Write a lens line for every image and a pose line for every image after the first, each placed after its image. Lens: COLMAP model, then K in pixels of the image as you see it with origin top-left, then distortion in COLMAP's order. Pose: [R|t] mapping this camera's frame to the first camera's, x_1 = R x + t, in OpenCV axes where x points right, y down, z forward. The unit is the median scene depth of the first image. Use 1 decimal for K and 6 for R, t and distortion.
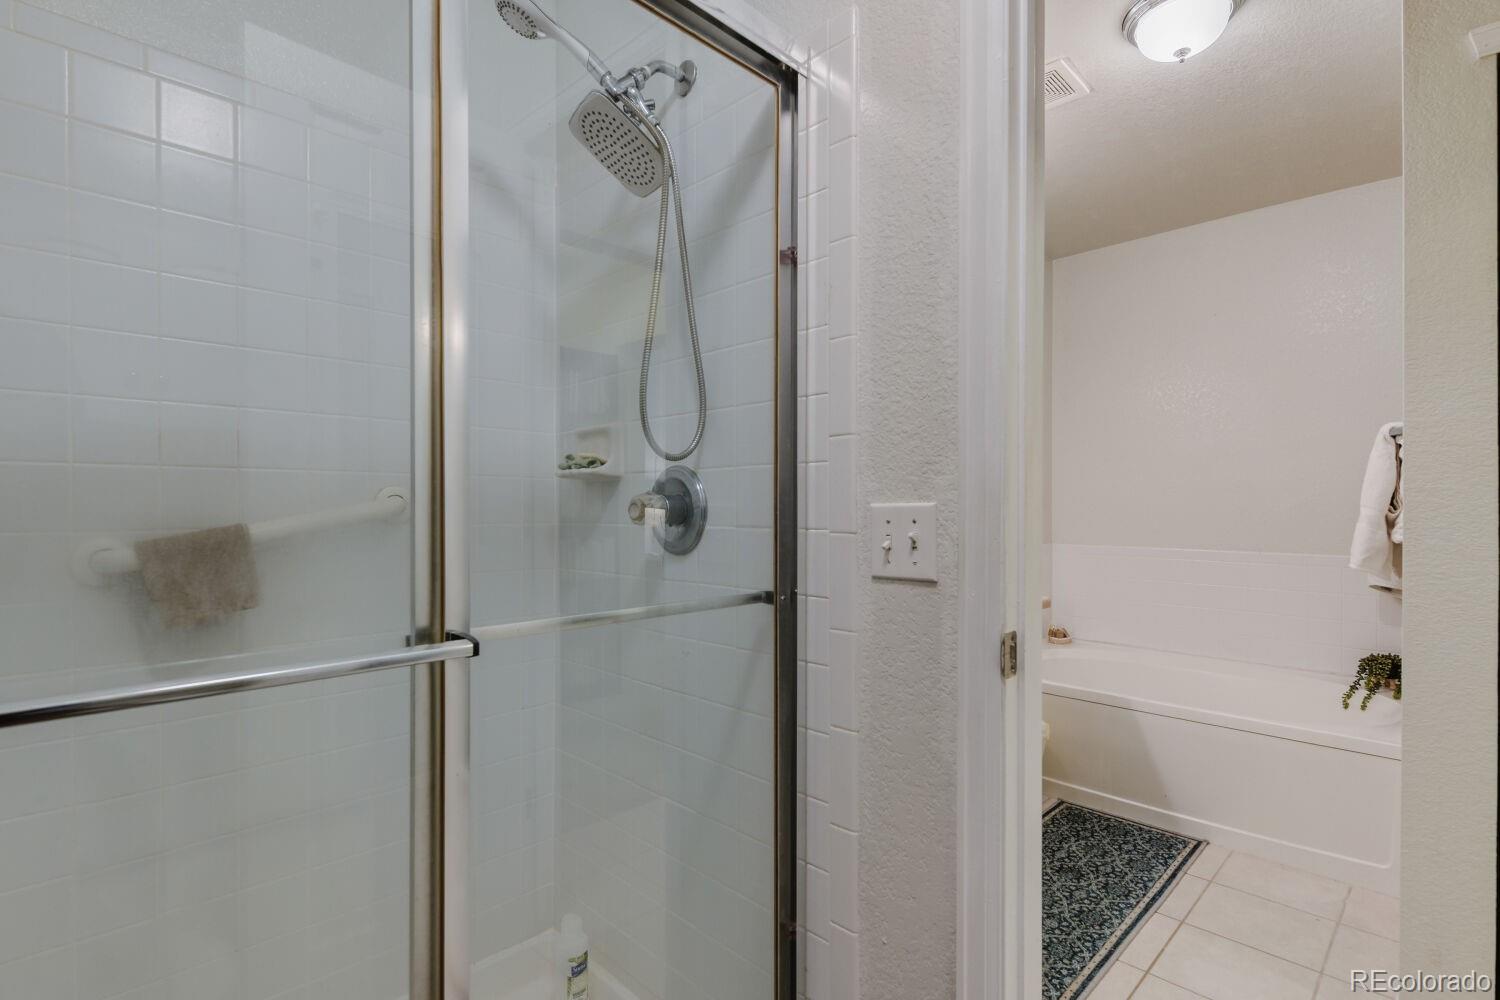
lens RADIAL K [[693.7, 0, 743.7], [0, 693.7, 501.2], [0, 0, 1]] dist [-0.006029, -0.000765]
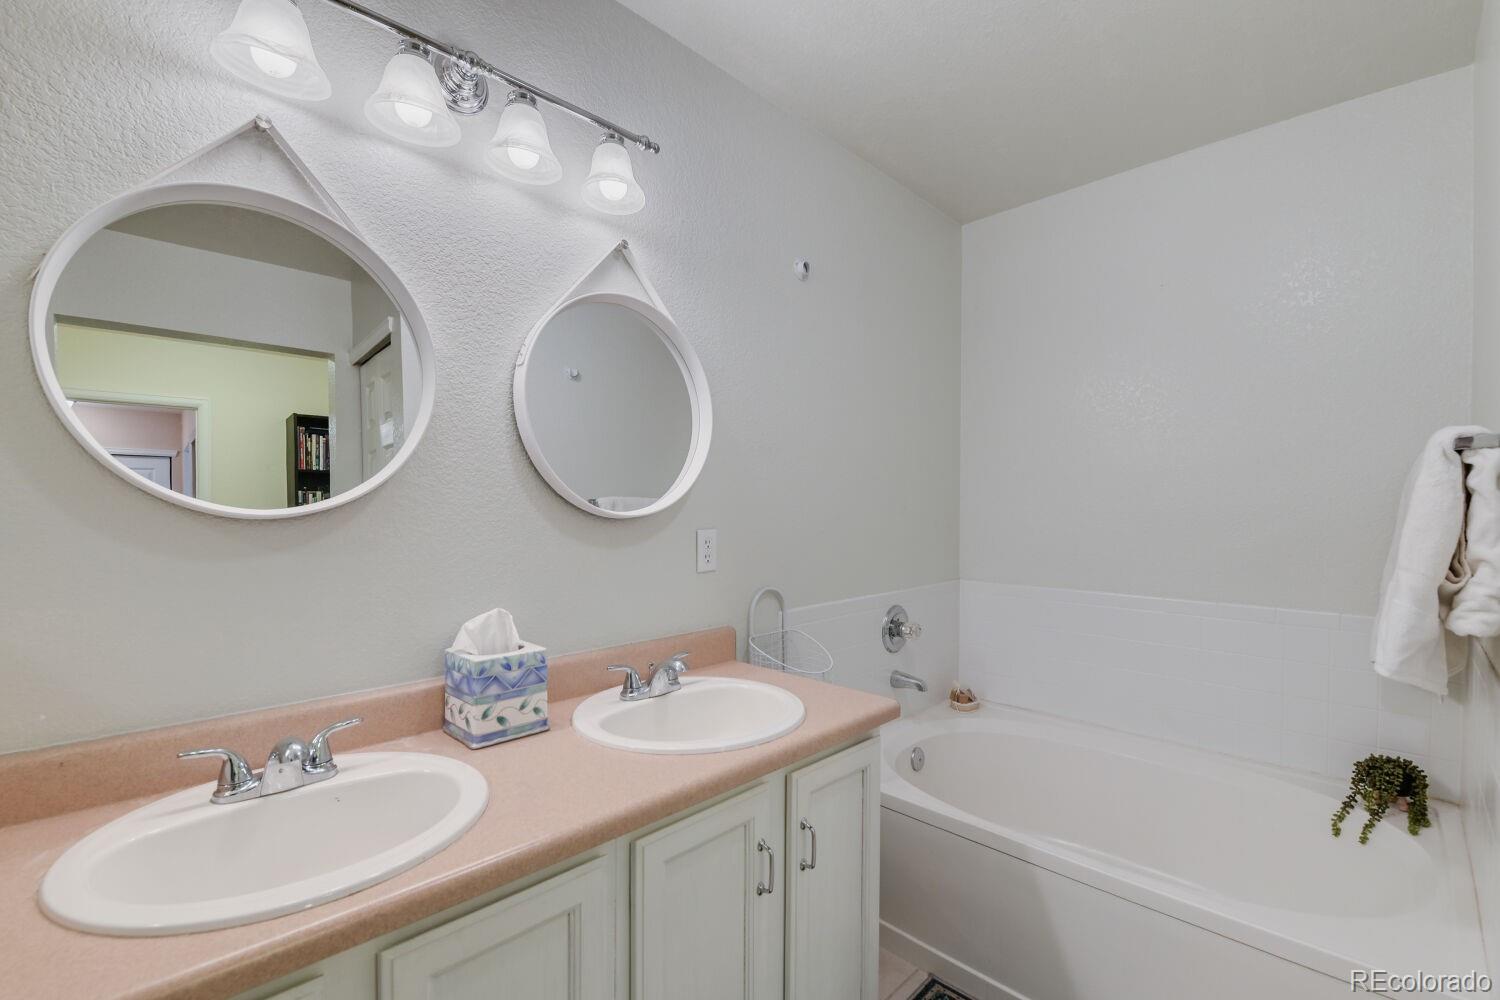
lens RADIAL K [[639.3, 0, 755.5], [0, 639.3, 511.3], [0, 0, 1]] dist [0.009078, -0.010881]
pose [[0.999608, 0.001380, 0.027961, 0.270966], [-0.001692, 0.999937, 0.011108, -0.037926], [-0.027944, -0.011151, 0.999547, 0.383609]]
